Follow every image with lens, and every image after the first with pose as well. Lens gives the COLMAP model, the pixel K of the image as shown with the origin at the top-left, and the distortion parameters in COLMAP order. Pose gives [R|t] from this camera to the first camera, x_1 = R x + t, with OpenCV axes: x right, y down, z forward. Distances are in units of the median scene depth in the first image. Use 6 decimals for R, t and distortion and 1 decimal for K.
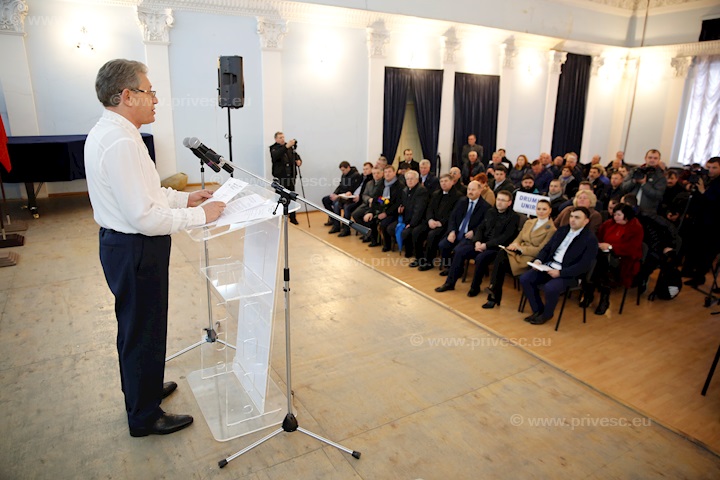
lens RADIAL K [[490.4, 0, 358.0], [0, 490.4, 239.4], [0, 0, 1]] dist [-0.103710, 0.079039]
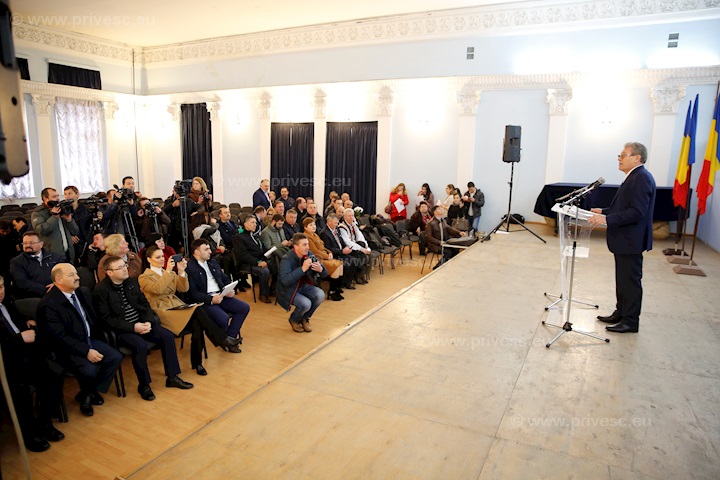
lens RADIAL K [[490.4, 0, 358.0], [0, 490.4, 239.4], [0, 0, 1]] dist [-0.103710, 0.079039]
pose [[-0.547270, -0.159653, 0.821588, -0.764395], [0.202444, 0.927238, 0.315034, -0.408143], [-0.812104, 0.338733, -0.475128, 1.474335]]
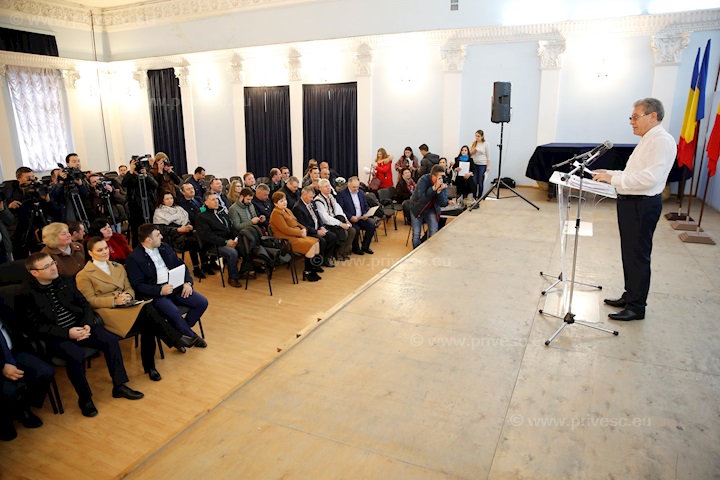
lens RADIAL K [[490.4, 0, 358.0], [0, 490.4, 239.4], [0, 0, 1]] dist [-0.103710, 0.079039]
pose [[-0.568506, -0.200705, 0.797821, -0.655521], [0.227082, 0.893824, 0.386669, -0.379971], [-0.790718, 0.400994, -0.462567, 1.349104]]
